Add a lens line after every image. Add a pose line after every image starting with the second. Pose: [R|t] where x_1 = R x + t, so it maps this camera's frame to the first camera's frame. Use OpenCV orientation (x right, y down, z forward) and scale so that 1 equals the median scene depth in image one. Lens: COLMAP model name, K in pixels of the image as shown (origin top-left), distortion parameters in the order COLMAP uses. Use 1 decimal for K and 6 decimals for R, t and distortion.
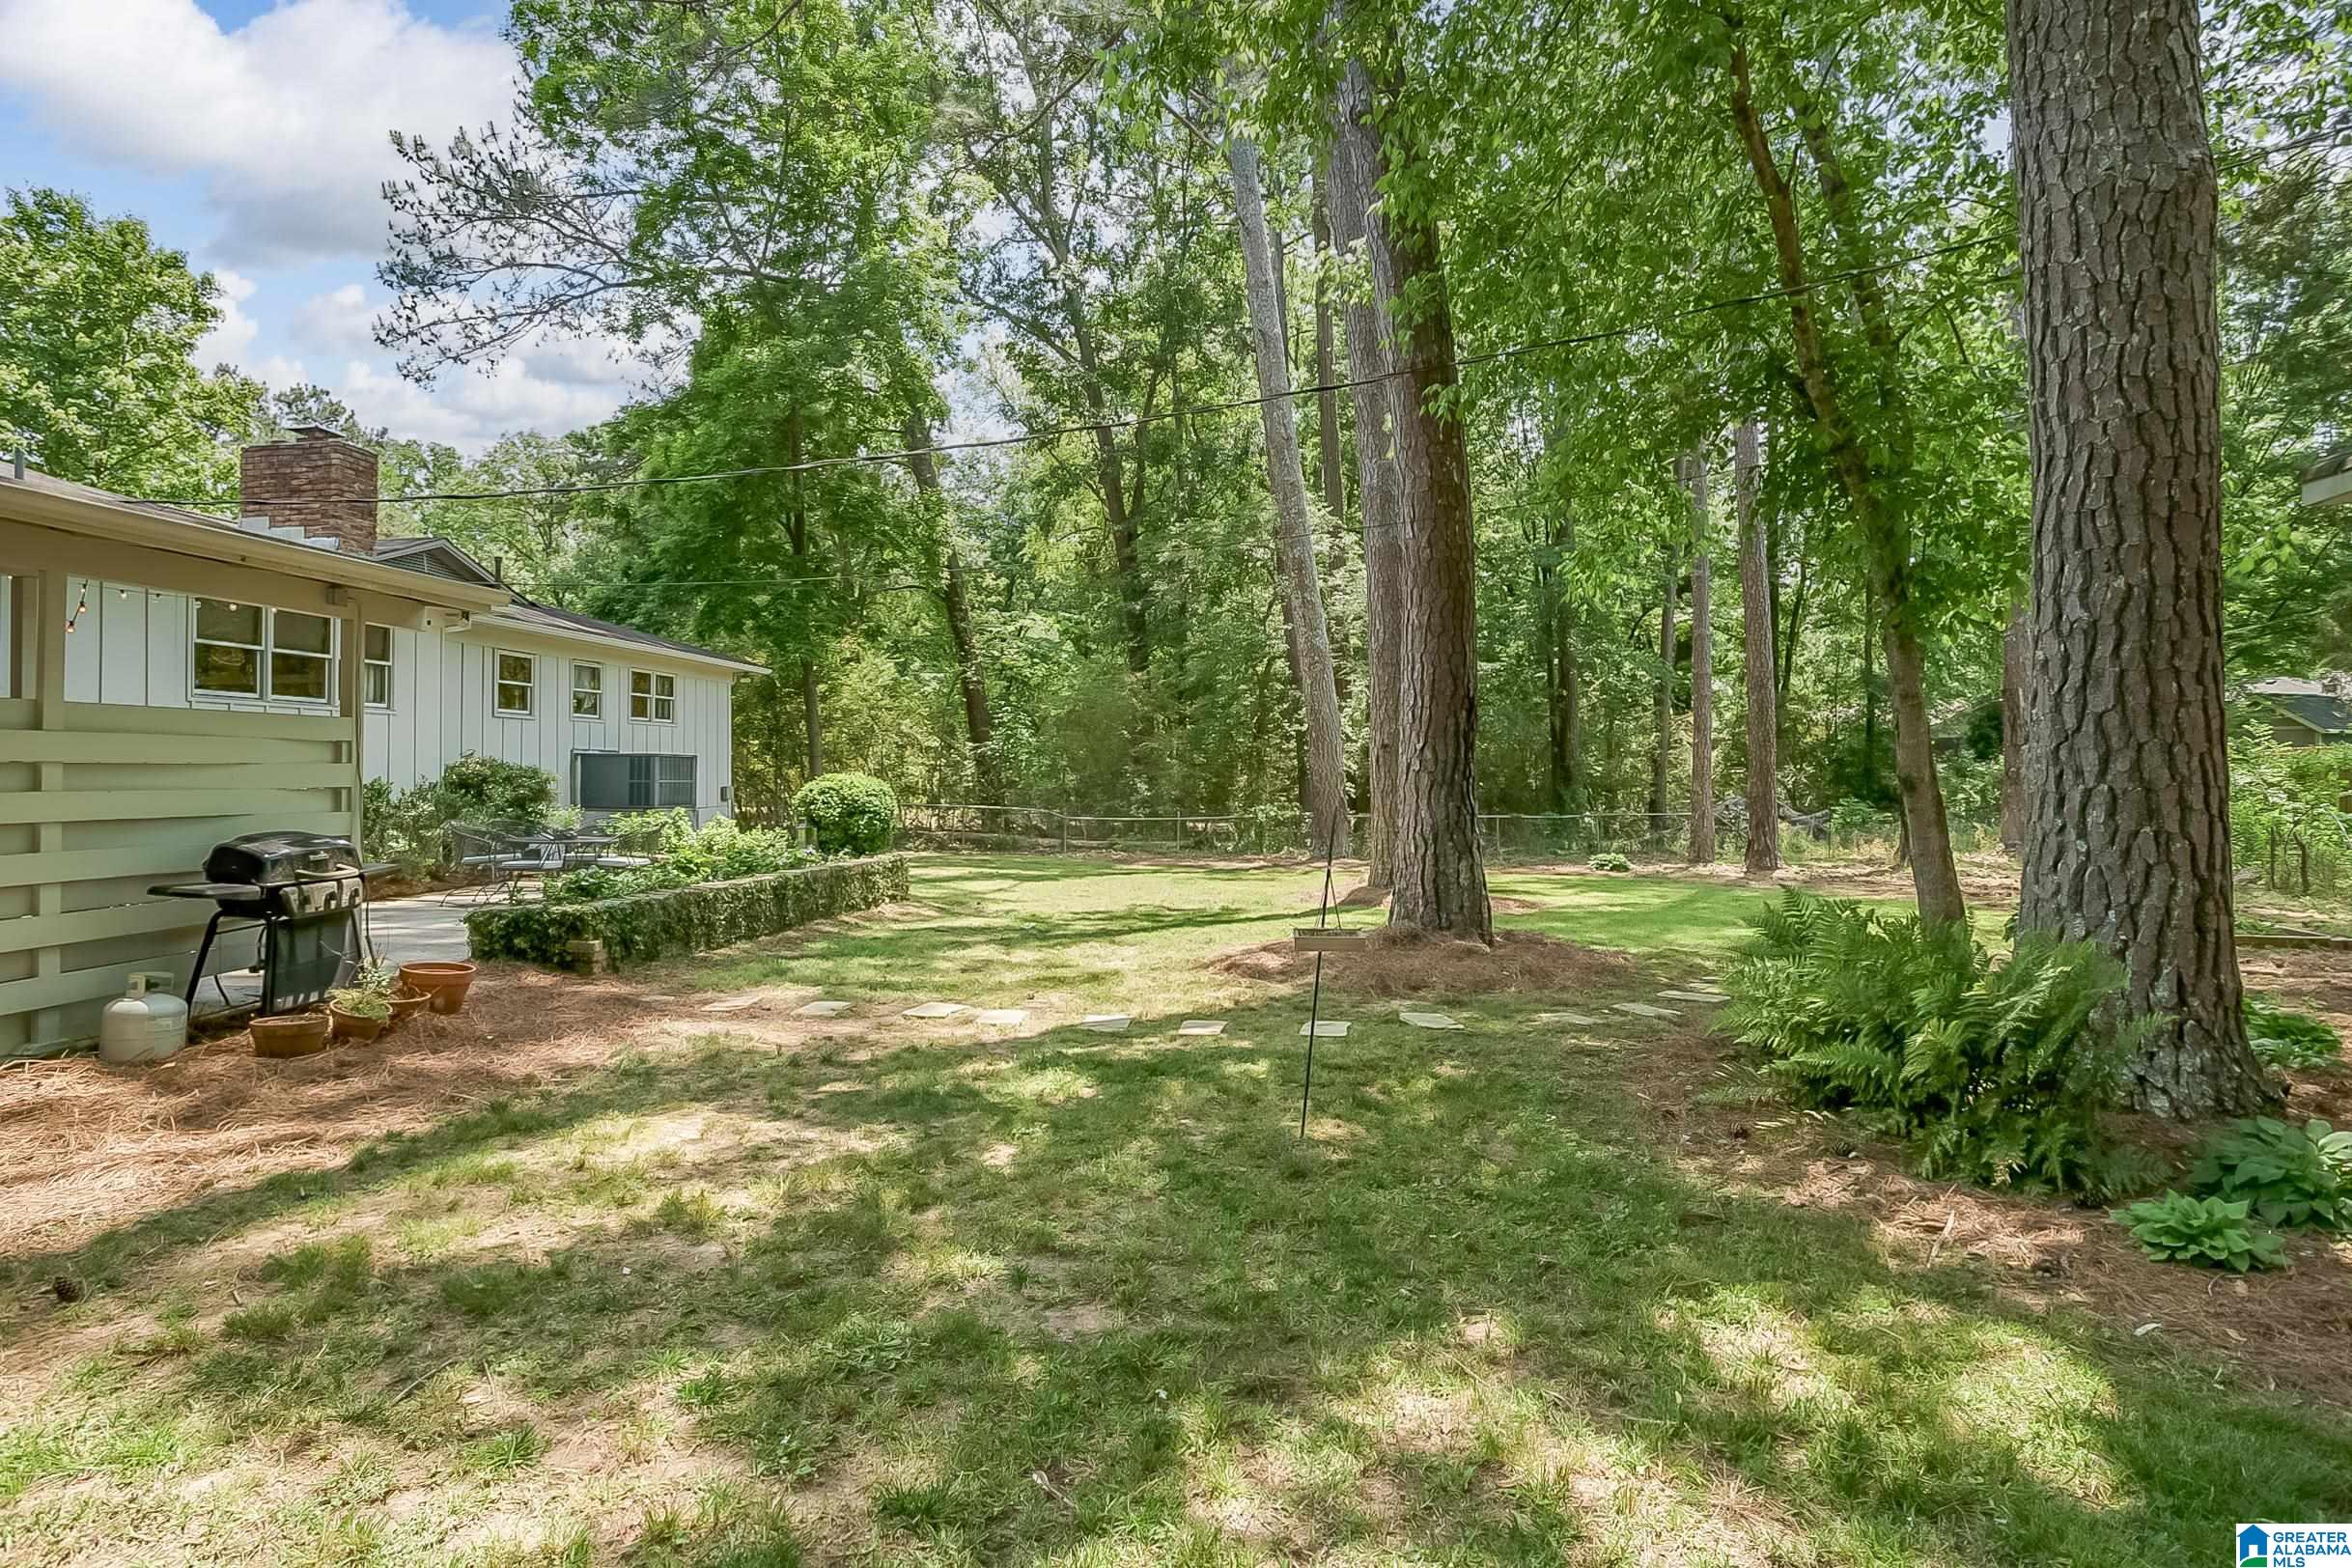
lens RADIAL K [[1204.2, 0, 1183.1], [0, 1204.2, 769.6], [0, 0, 1]] dist [-0.013251, 0.000287]
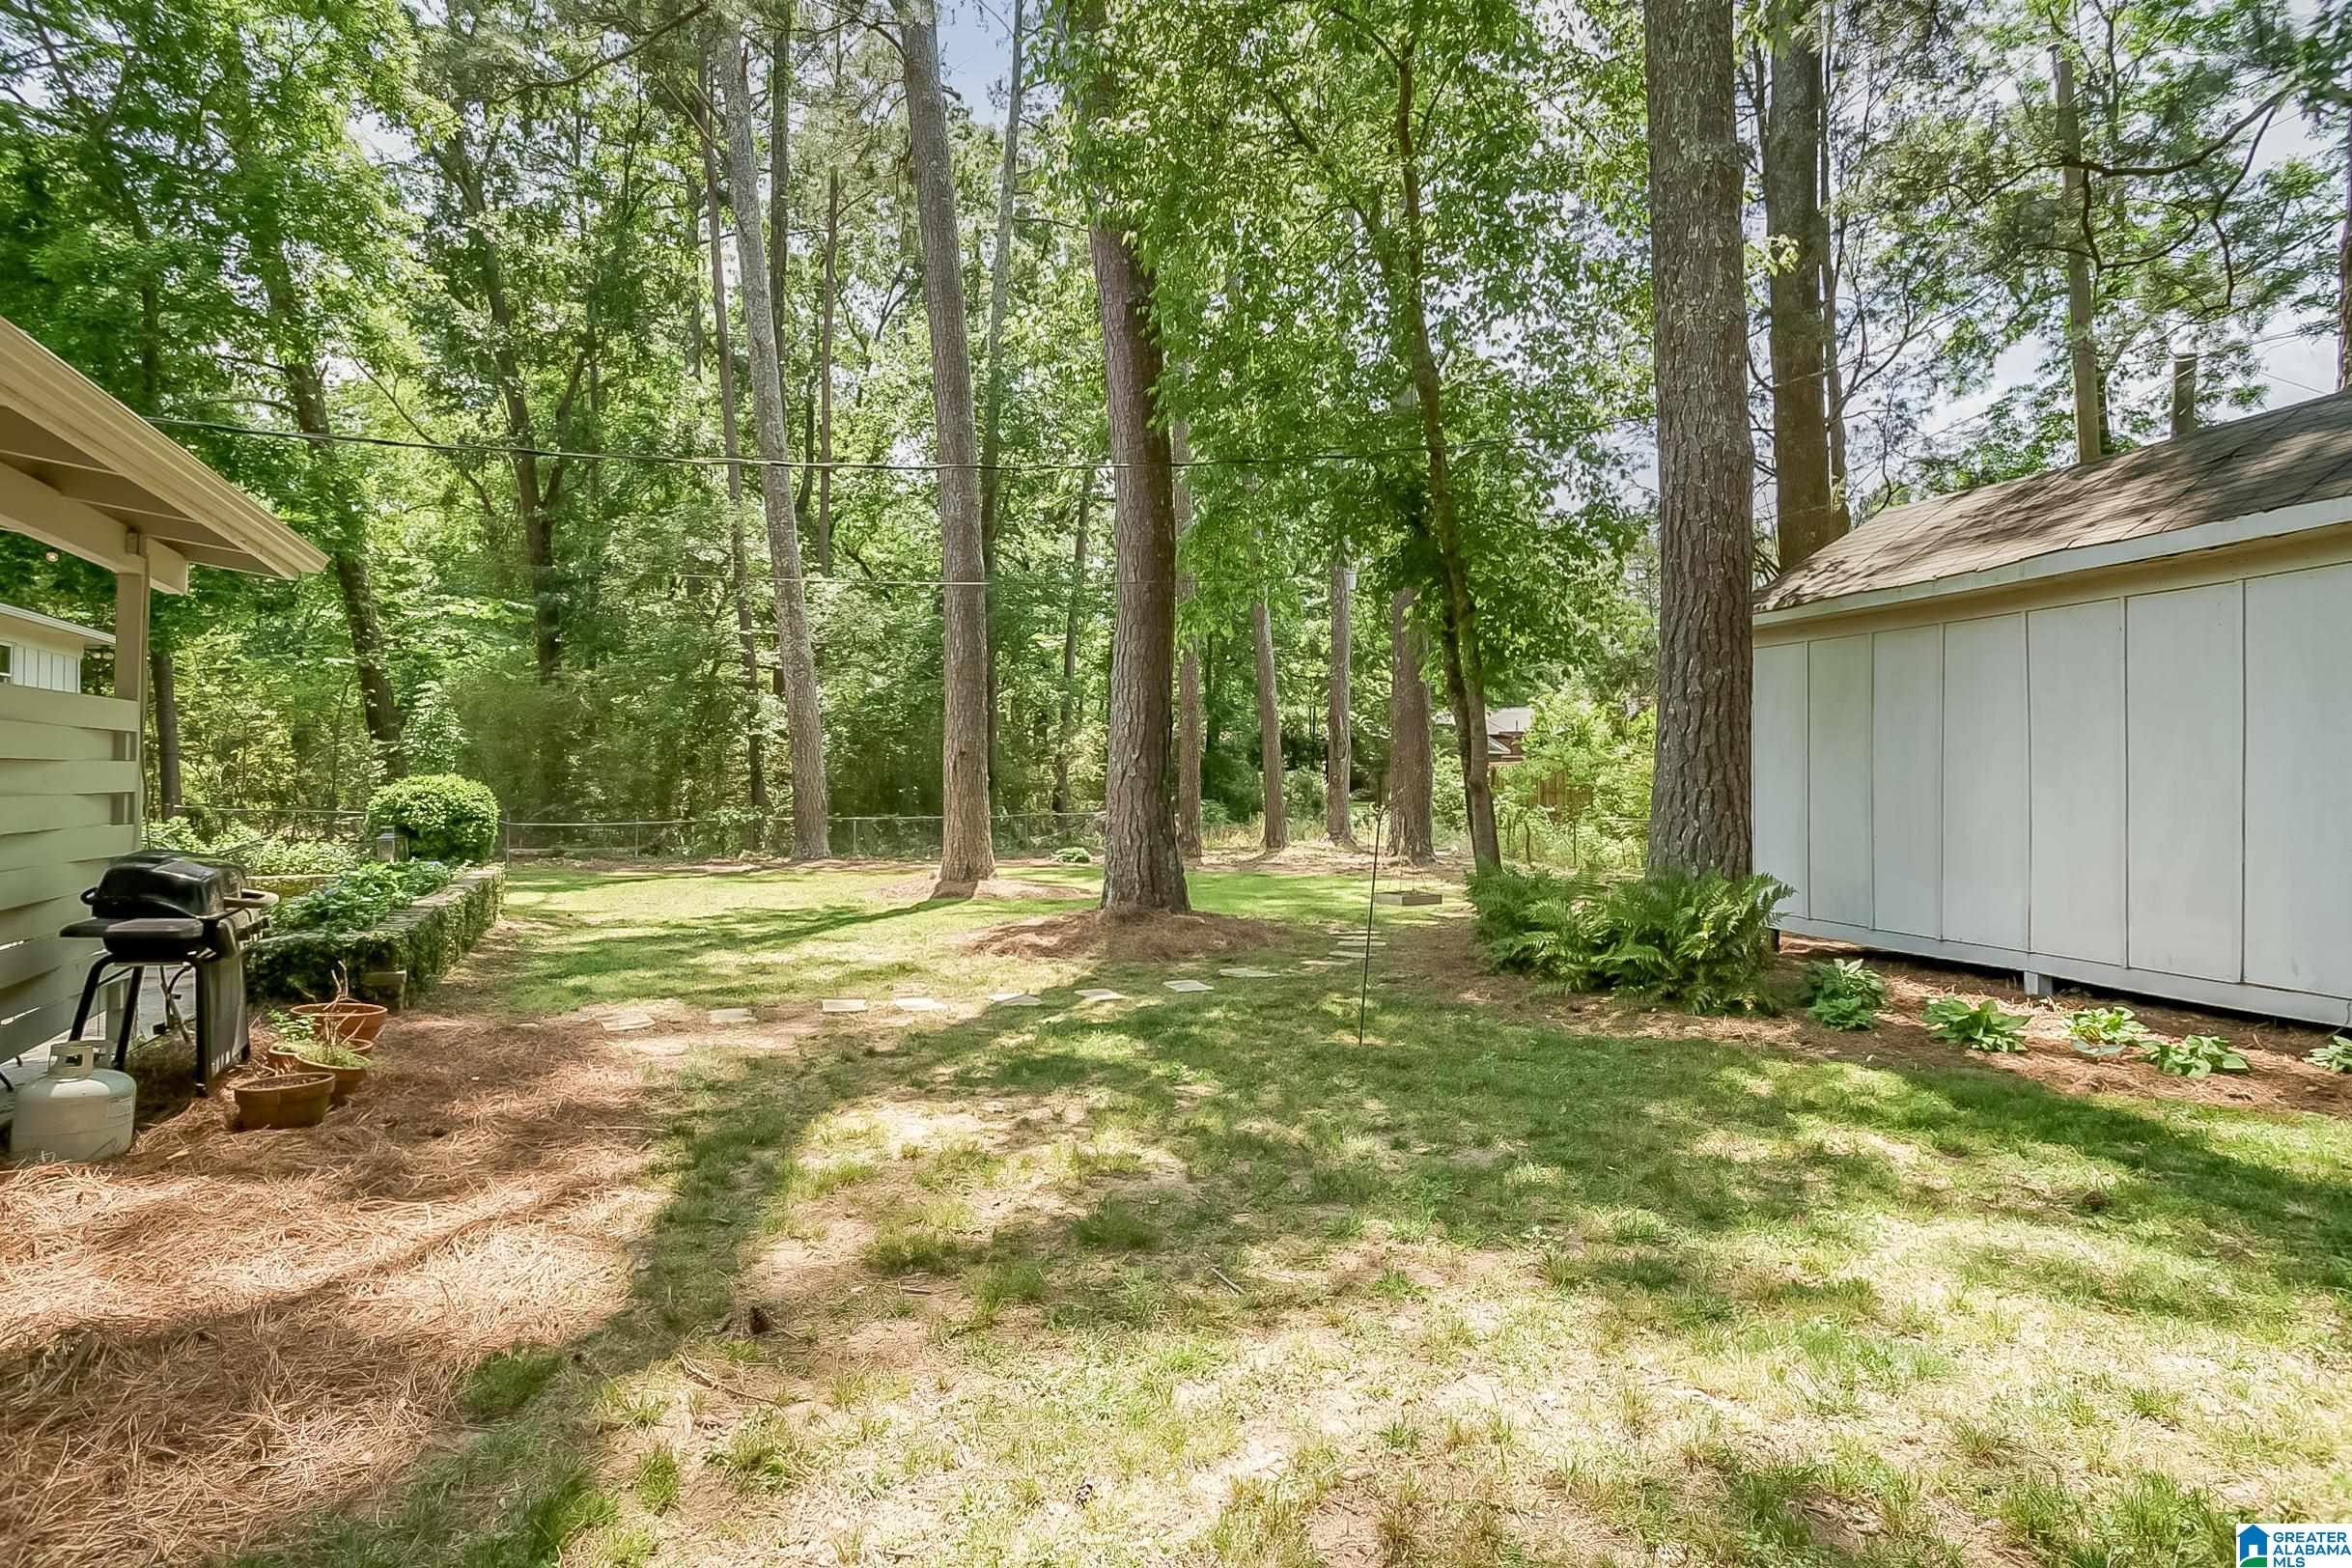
lens RADIAL K [[1157.3, 0, 1138.4], [0, 1157.3, 776.6], [0, 0, 1]] dist [-0.027786, 0.000579]
pose [[0.832155, 0.005128, 0.554519, -0.563720], [-0.006657, 0.999978, 0.000743, -0.000175], [-0.554503, -0.004309, 0.832171, 0.033318]]
